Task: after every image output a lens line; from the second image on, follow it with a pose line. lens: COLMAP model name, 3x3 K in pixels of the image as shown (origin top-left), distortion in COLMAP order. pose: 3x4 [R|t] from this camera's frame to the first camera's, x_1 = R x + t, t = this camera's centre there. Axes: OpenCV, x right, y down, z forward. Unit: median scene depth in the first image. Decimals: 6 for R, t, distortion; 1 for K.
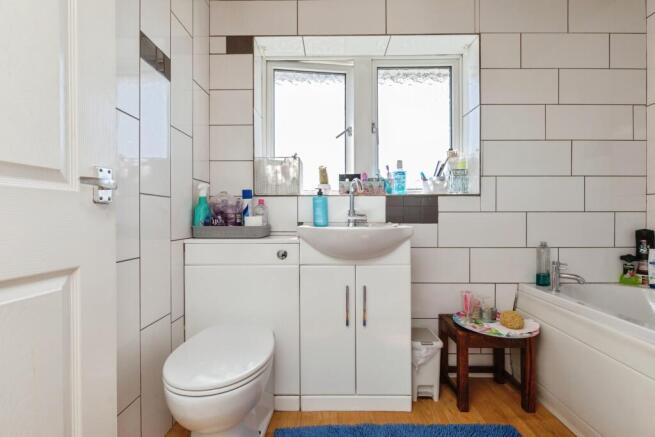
lens RADIAL K [[290.6, 0, 328.4], [0, 290.6, 218.2], [0, 0, 1]] dist [-0.000307, -0.000018]
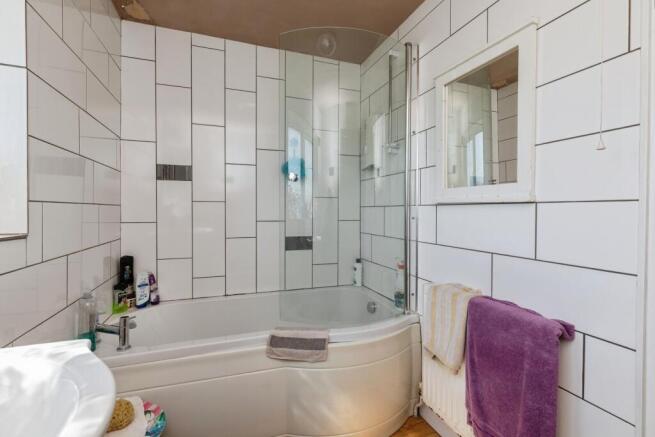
lens RADIAL K [[290.6, 0, 325.6], [0, 290.6, 215.1], [0, 0, 1]] dist [-0.000307, -0.000018]
pose [[-0.351777, -0.009419, 0.936036, -0.169751], [0.000610, 0.999947, 0.010292, -0.123063], [-0.936083, 0.004191, -0.351753, 0.689736]]
